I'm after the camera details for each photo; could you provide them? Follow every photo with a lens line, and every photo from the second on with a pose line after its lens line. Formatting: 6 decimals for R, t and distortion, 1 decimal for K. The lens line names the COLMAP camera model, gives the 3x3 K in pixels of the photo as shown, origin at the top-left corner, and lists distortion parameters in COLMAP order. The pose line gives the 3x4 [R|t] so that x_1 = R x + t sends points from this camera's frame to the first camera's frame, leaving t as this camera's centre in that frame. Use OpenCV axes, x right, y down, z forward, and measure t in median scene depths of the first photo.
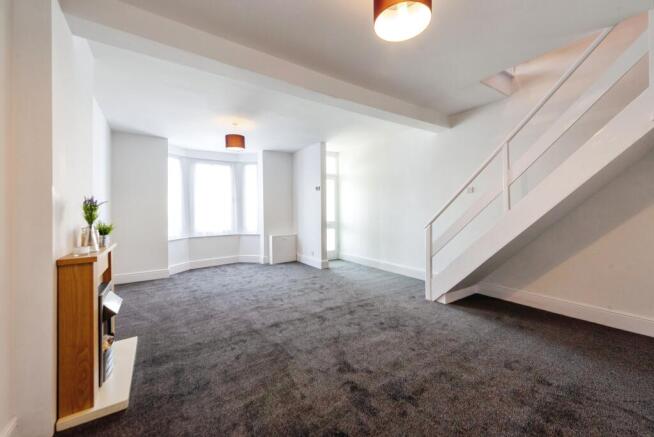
lens RADIAL K [[258.7, 0, 339.5], [0, 258.7, 206.7], [0, 0, 1]] dist [0.003999, 0.000025]
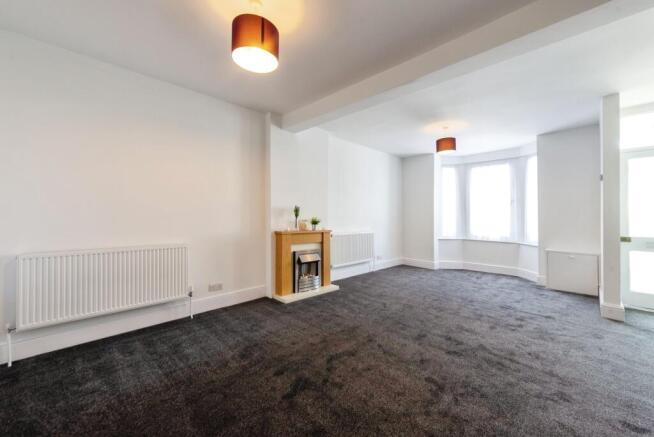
lens RADIAL K [[258.7, 0, 327.5], [0, 258.7, 215.2], [0, 0, 1]] dist [0.003999, 0.000025]
pose [[0.151561, 0.012112, -0.988374, 0.521660], [0.003266, 0.999913, 0.012755, 0.006518], [0.988442, -0.005161, 0.151509, 0.394350]]
